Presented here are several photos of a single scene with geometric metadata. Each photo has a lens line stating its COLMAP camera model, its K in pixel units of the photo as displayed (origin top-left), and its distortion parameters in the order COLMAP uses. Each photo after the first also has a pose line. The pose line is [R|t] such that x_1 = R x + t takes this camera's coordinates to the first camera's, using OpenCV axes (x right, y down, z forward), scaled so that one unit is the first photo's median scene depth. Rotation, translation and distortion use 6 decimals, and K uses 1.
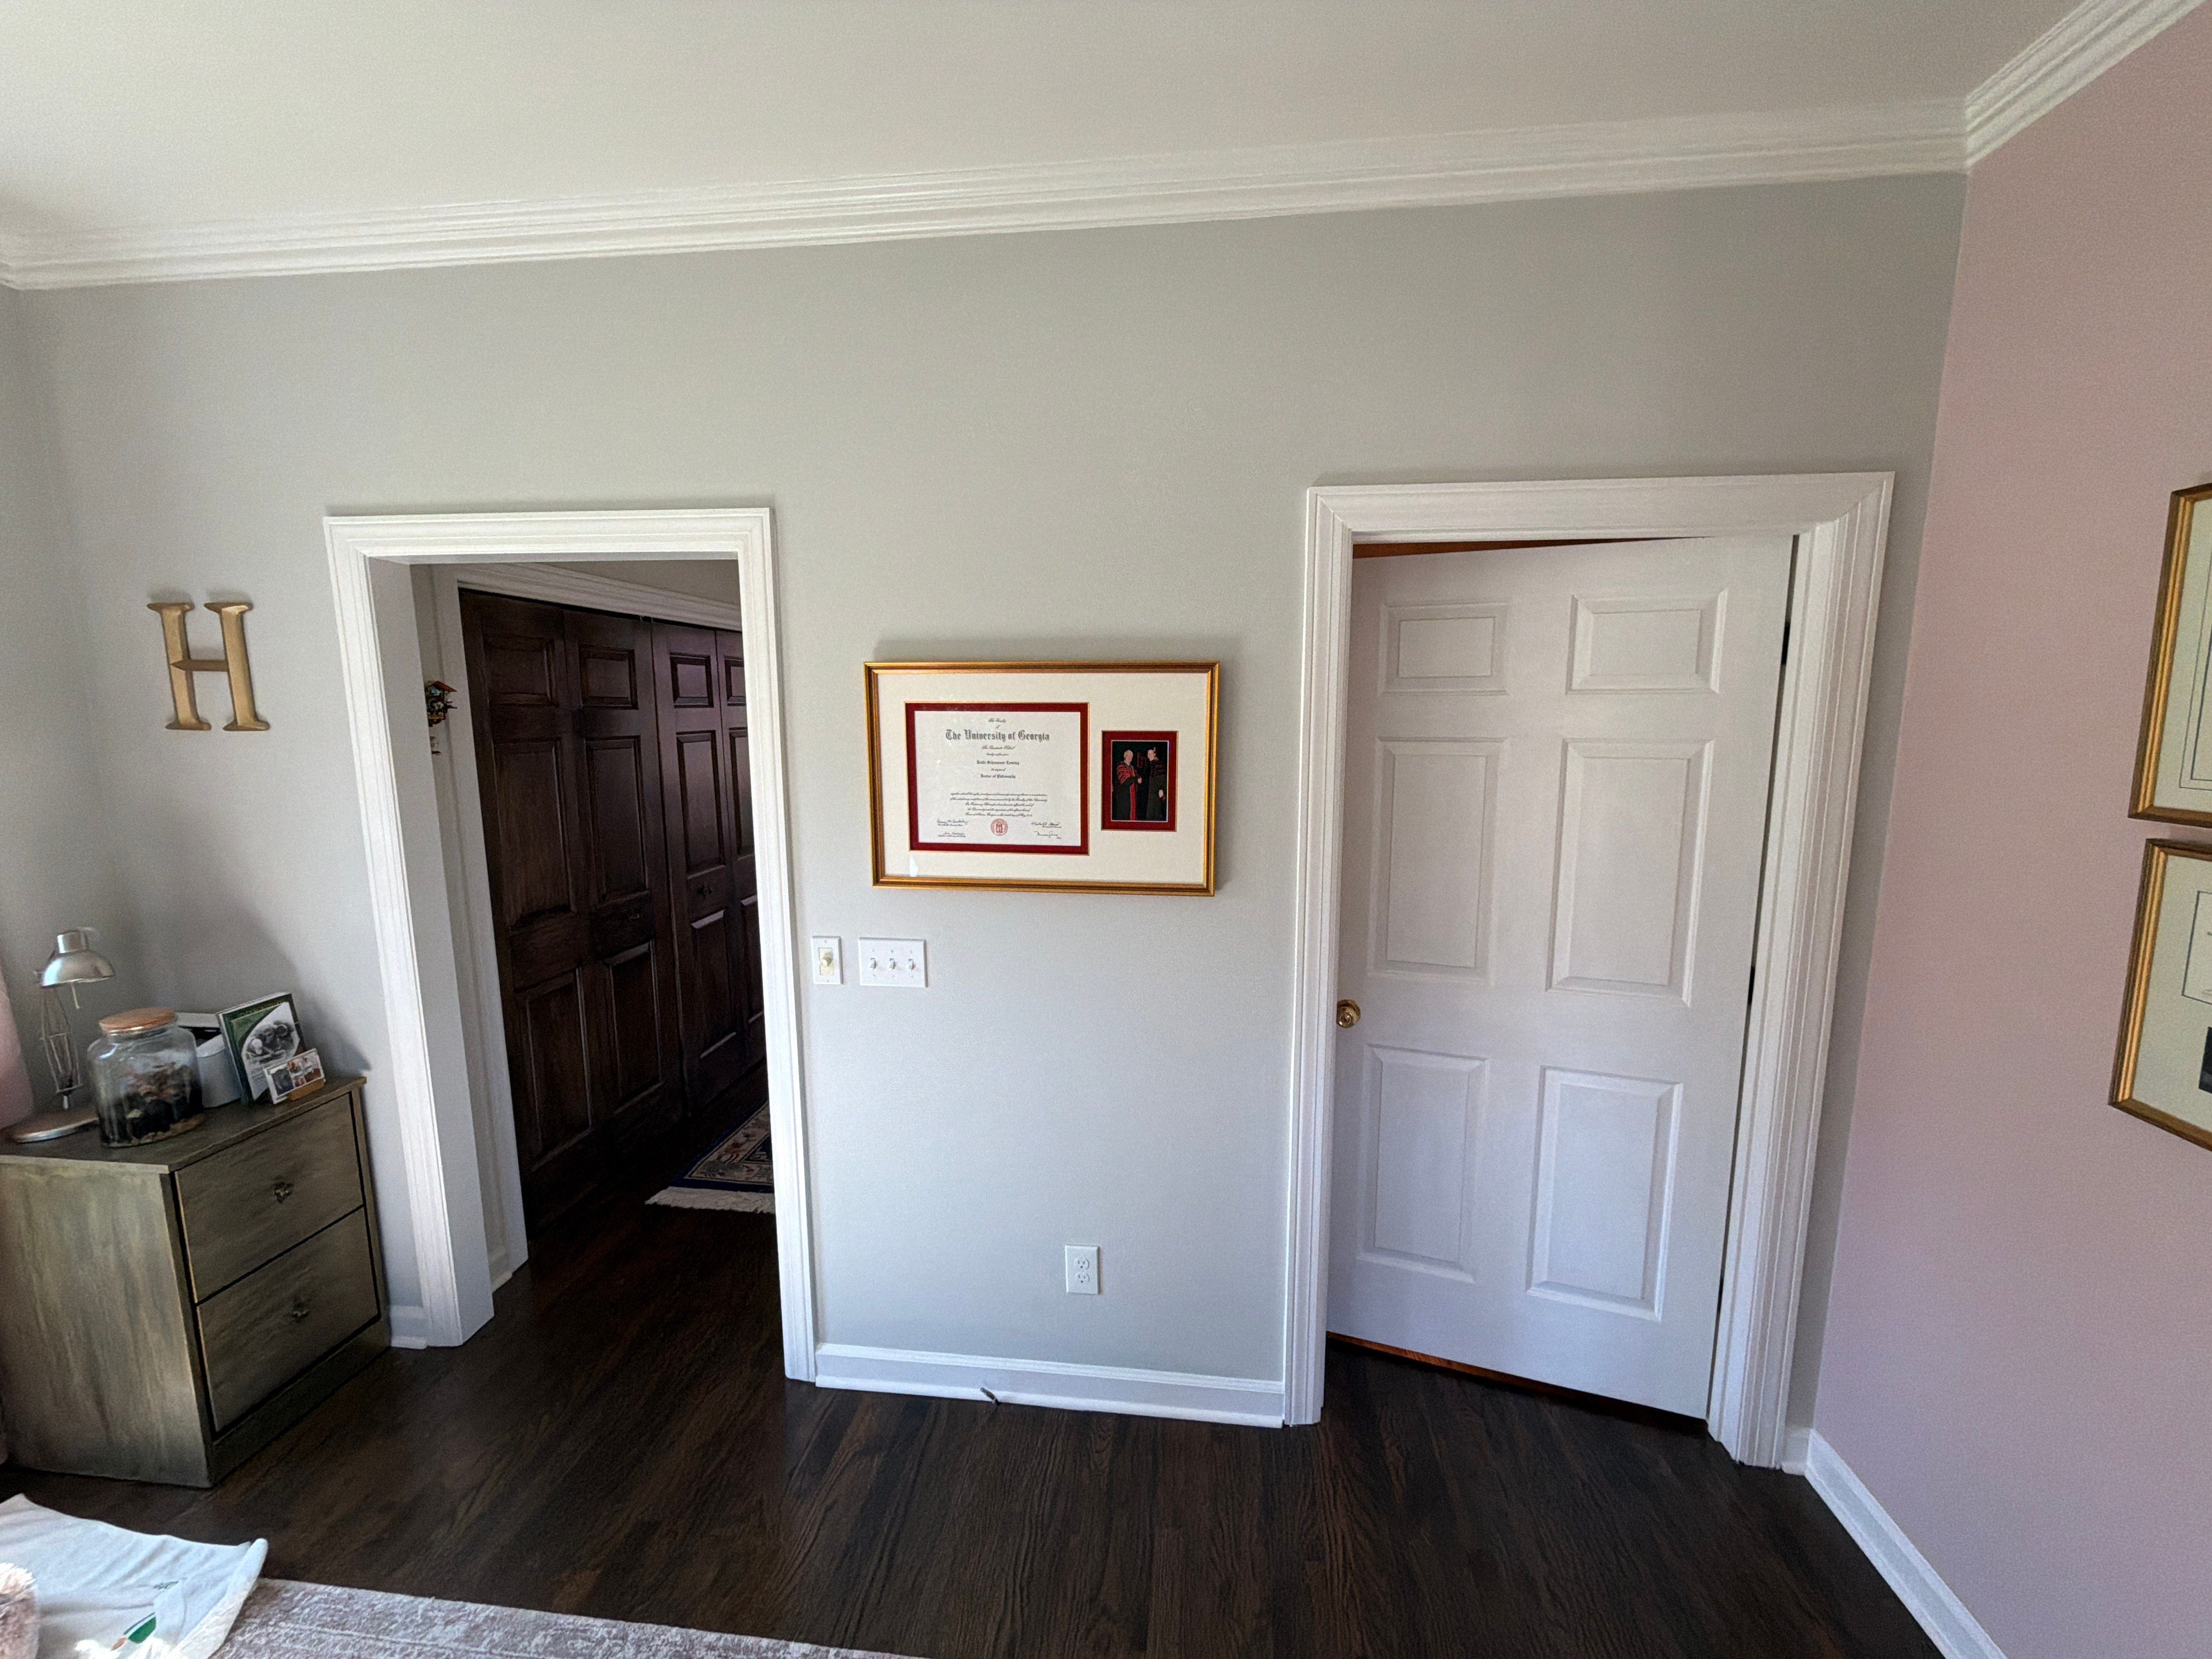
lens RADIAL K [[880.6, 0, 1104.6], [0, 880.6, 830.6], [0, 0, 1]] dist [0.001070, 0.000141]
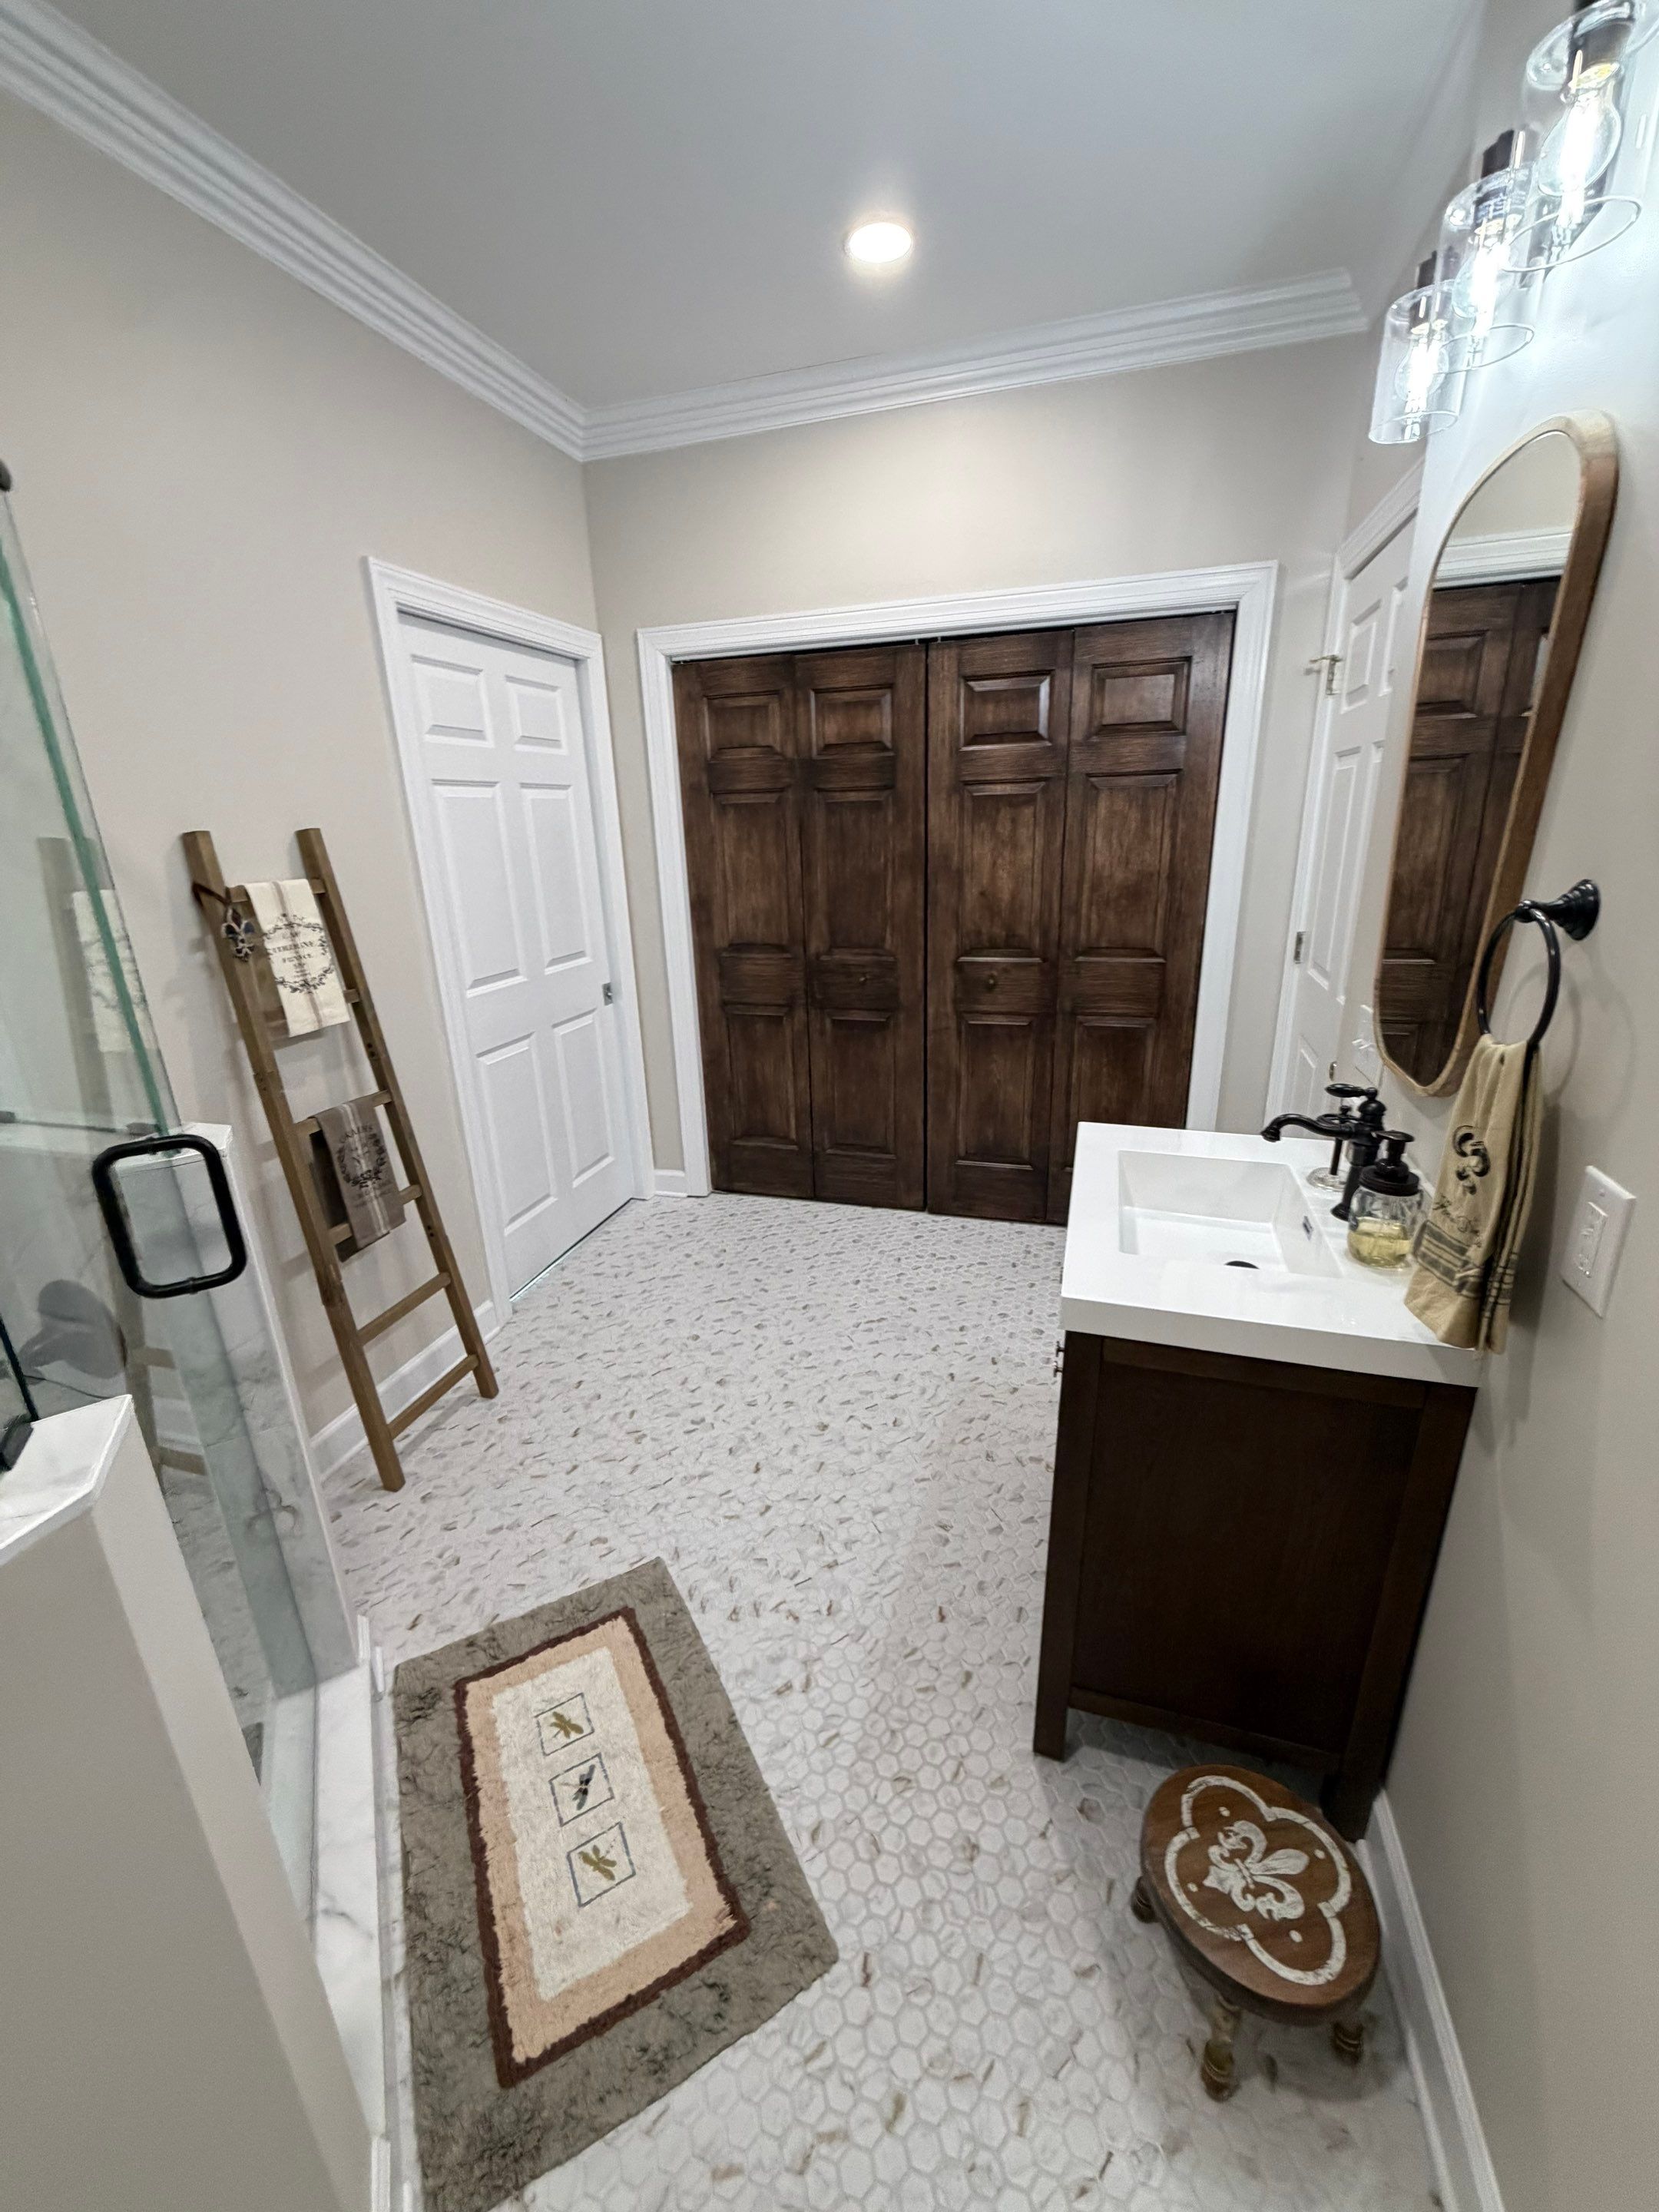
lens RADIAL K [[880.6, 0, 831.1], [0, 880.6, 1104.5], [0, 0, 1]] dist [0.001070, 0.000141]
pose [[-0.174103, 0.310744, -0.934412, 0.469533], [-0.108942, 0.937001, 0.331903, -0.100955], [0.978683, 0.159583, -0.129282, 1.191175]]
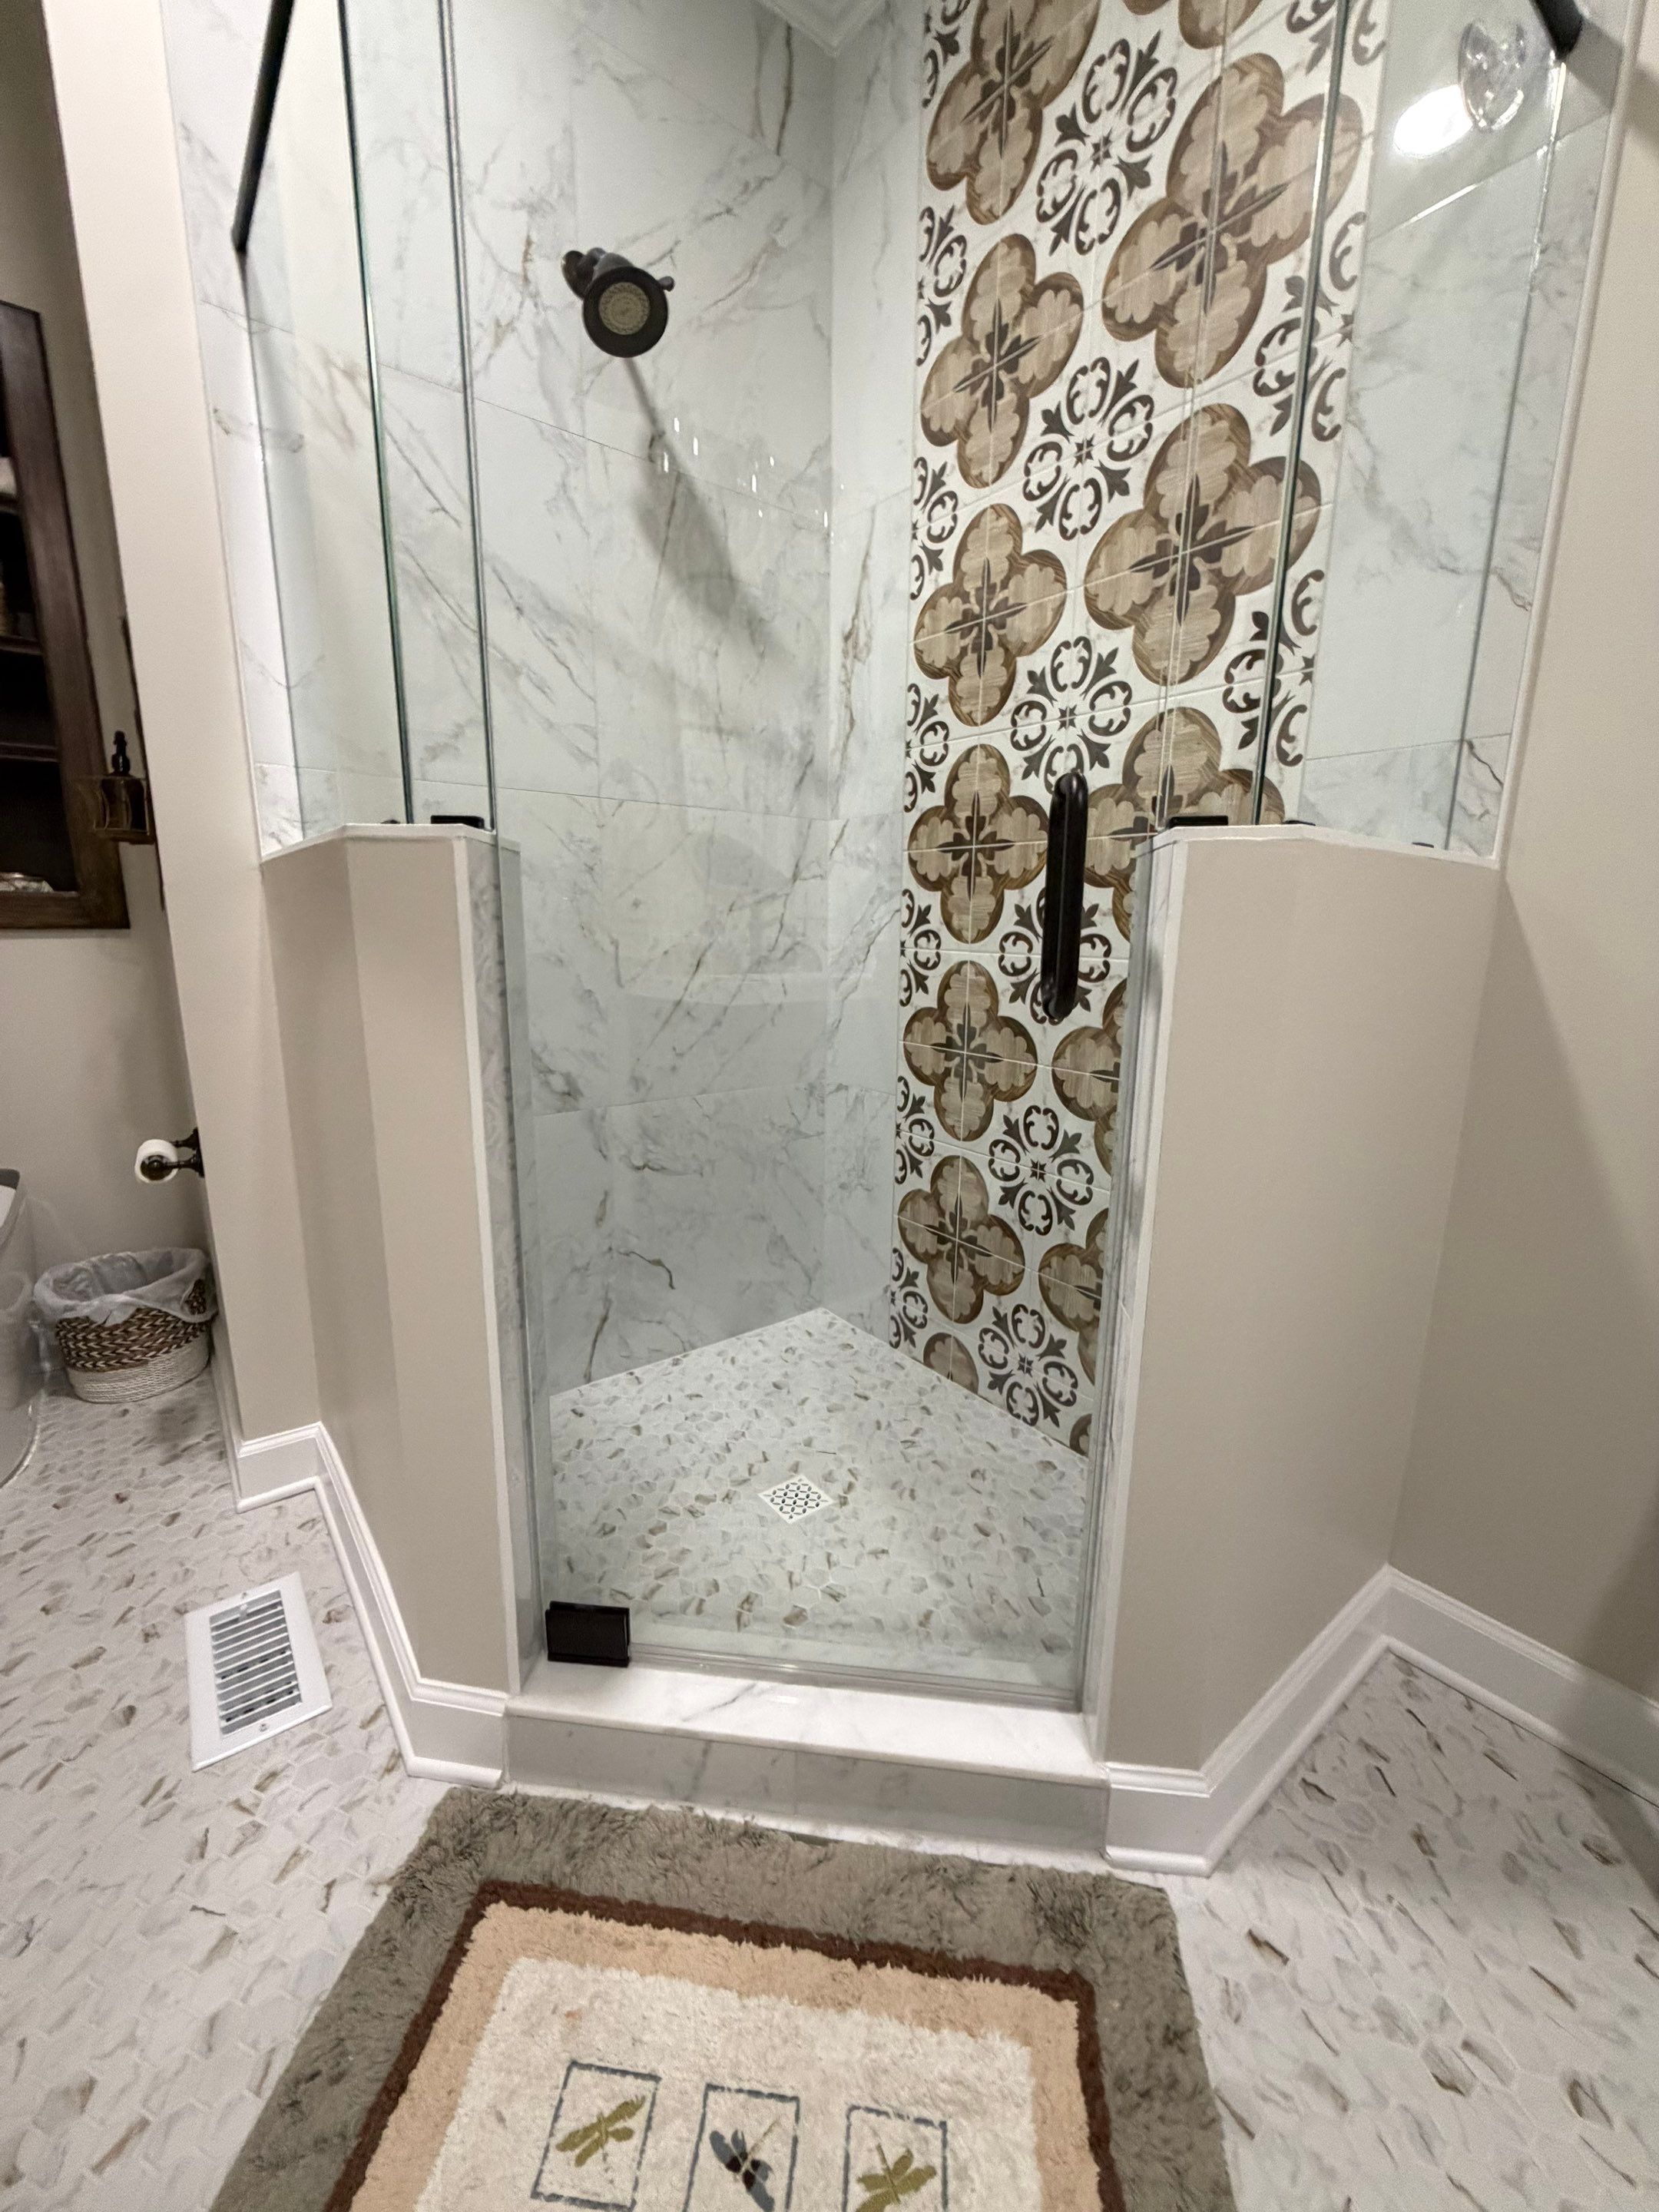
lens RADIAL K [[882.0, 0, 829.7], [0, 882.0, 1104.4], [0, 0, 1]] dist [0.000004, 0.000189]
pose [[-0.704012, -0.157484, 0.692507, 0.029499], [0.088570, 0.948021, 0.305632, 0.074691], [-0.704643, 0.276504, -0.653470, 1.118064]]
